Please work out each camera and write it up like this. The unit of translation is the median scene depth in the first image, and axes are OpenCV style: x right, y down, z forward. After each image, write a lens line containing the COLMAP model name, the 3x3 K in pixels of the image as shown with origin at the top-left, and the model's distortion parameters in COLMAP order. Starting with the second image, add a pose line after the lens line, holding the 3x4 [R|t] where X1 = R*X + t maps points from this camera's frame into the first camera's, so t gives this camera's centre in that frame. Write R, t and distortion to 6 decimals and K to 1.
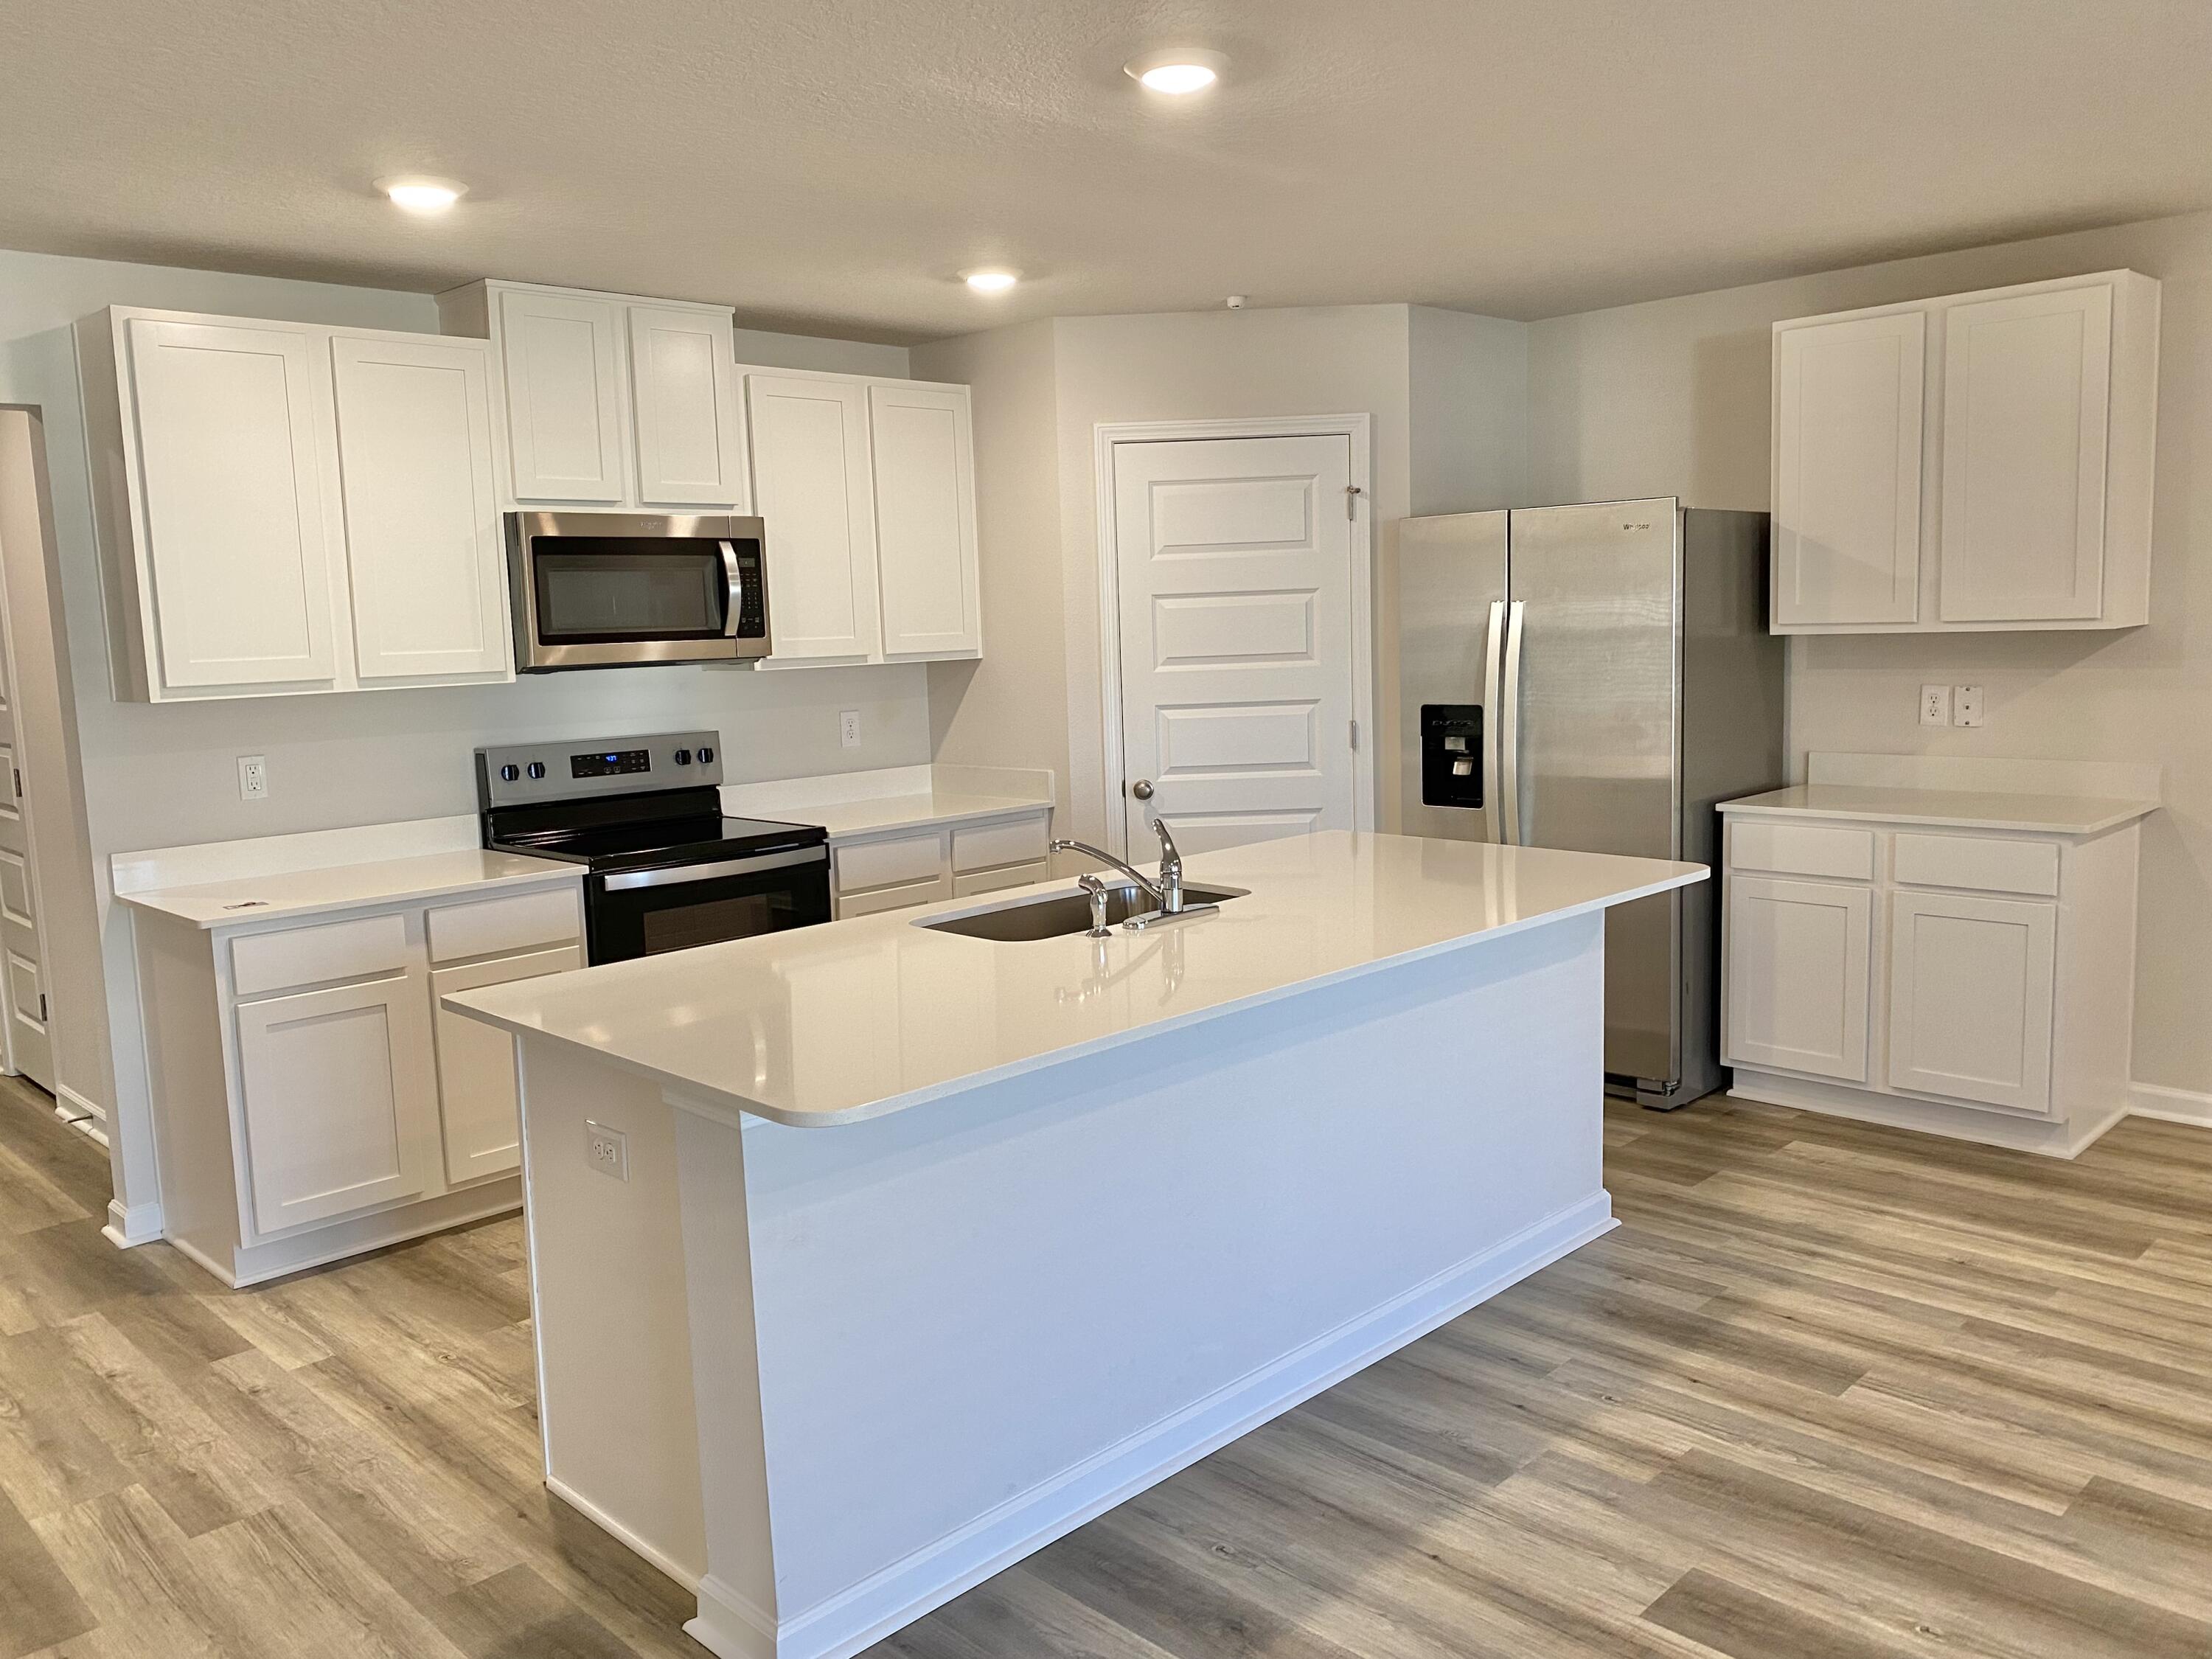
lens RADIAL K [[1673.8, 0, 1094.3], [0, 1673.8, 841.0], [0, 0, 1]] dist [0.006828, 0.006095]
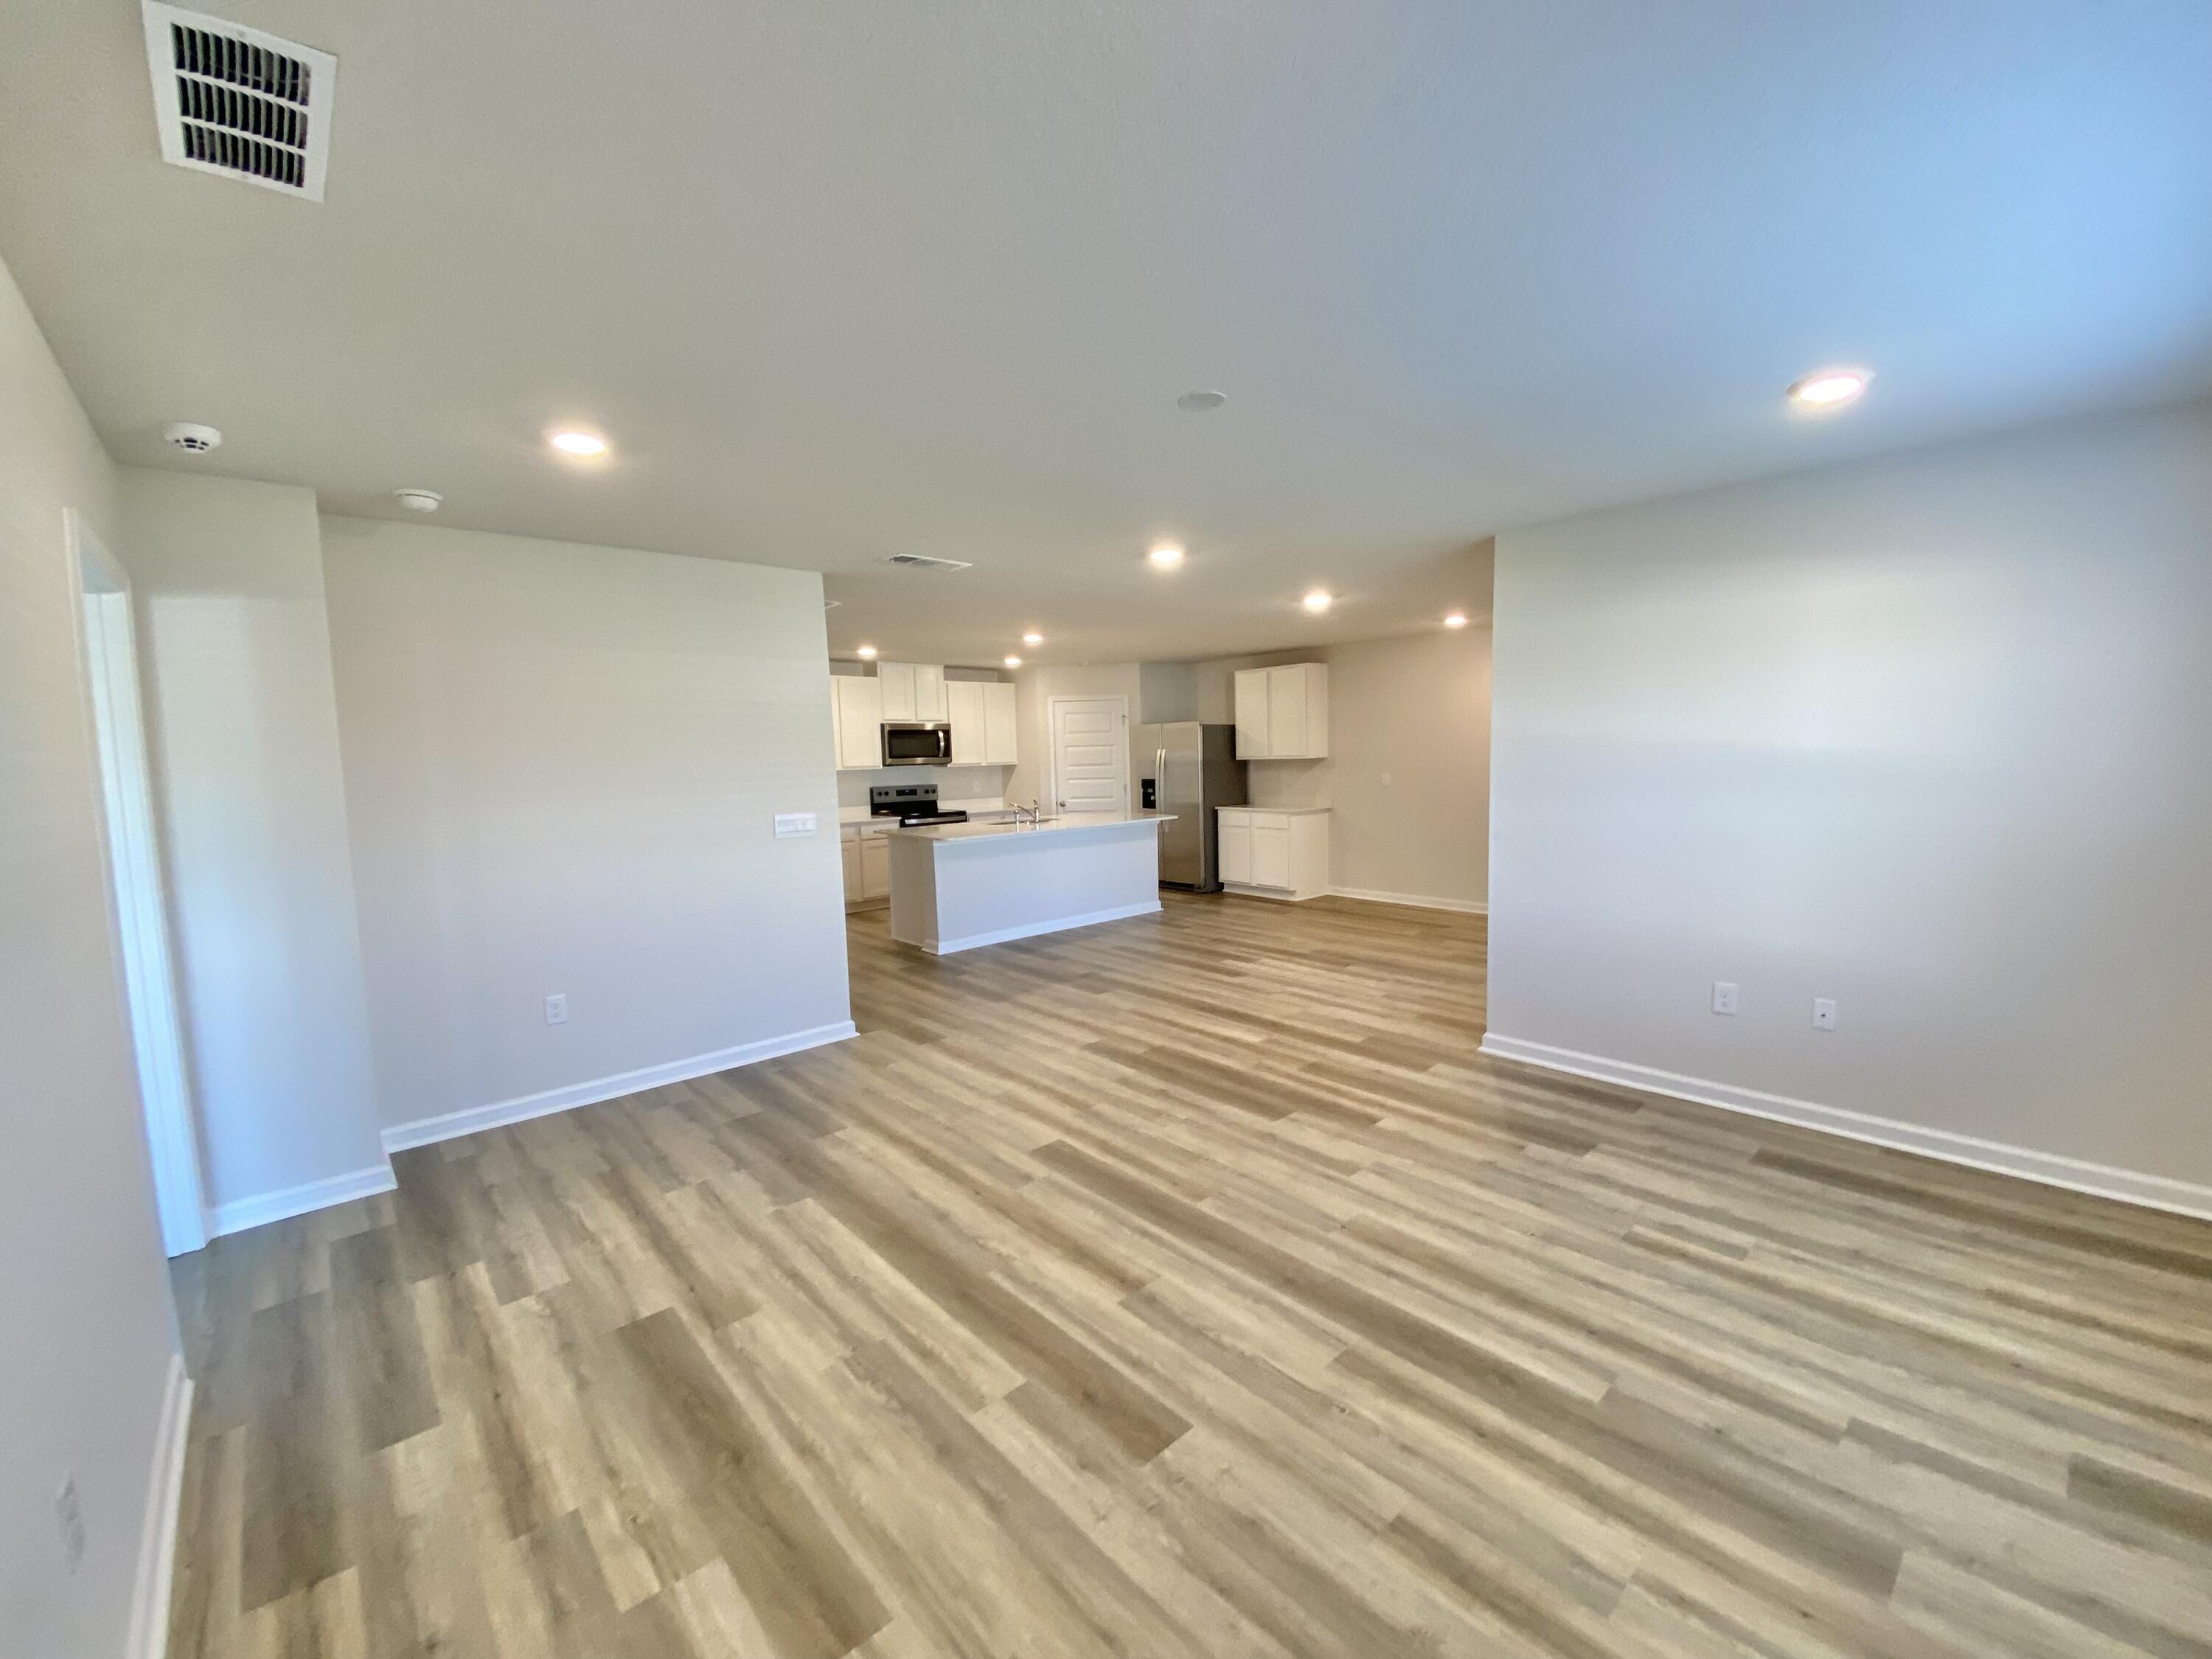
lens RADIAL K [[882.1, 0, 1106.0], [0, 882.1, 829.5], [0, 0, 1]] dist [-0.011194, -0.000353]
pose [[0.999237, 0.012753, -0.036914, 0.216310], [-0.014349, 0.998959, -0.043302, 0.113737], [0.036324, 0.043798, 0.998380, -0.898554]]
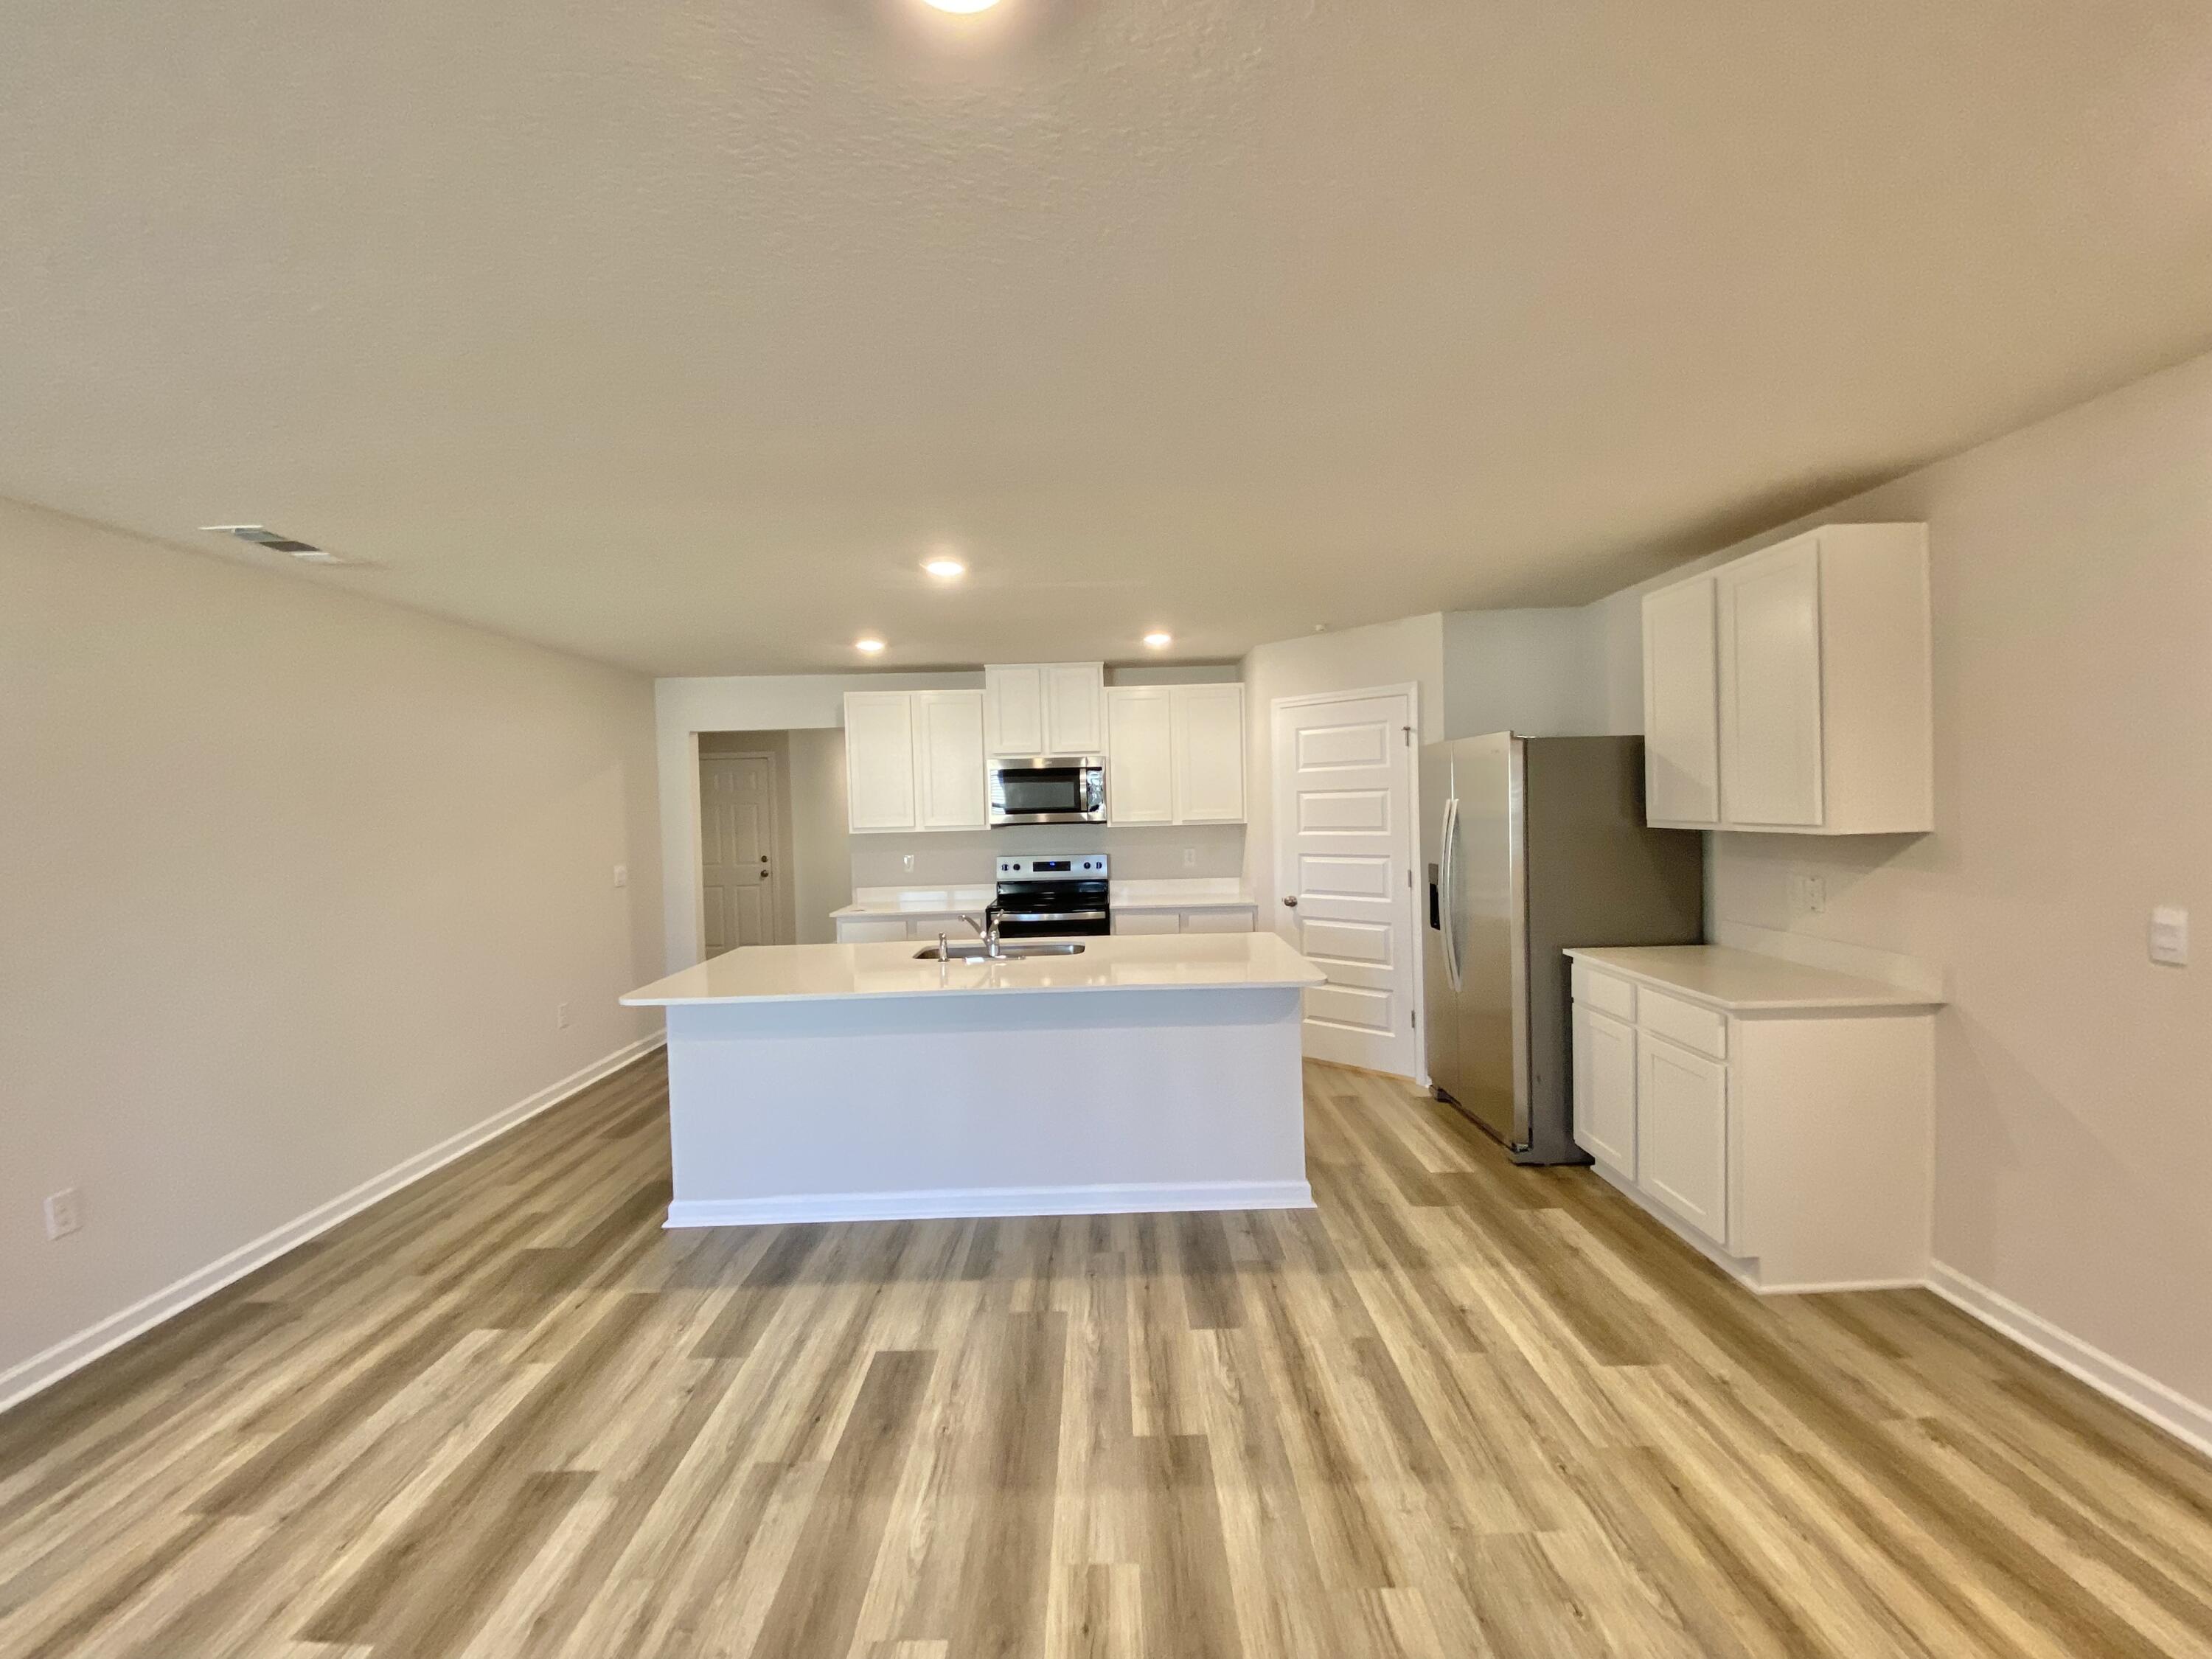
lens RADIAL K [[882.1, 0, 1106.0], [0, 882.1, 829.5], [0, 0, 1]] dist [-0.011194, -0.000353]
pose [[0.711733, 0.035913, -0.701532, 0.630054], [-0.090784, 0.995019, -0.041167, -0.057157], [0.696559, 0.092988, 0.711448, 0.222566]]
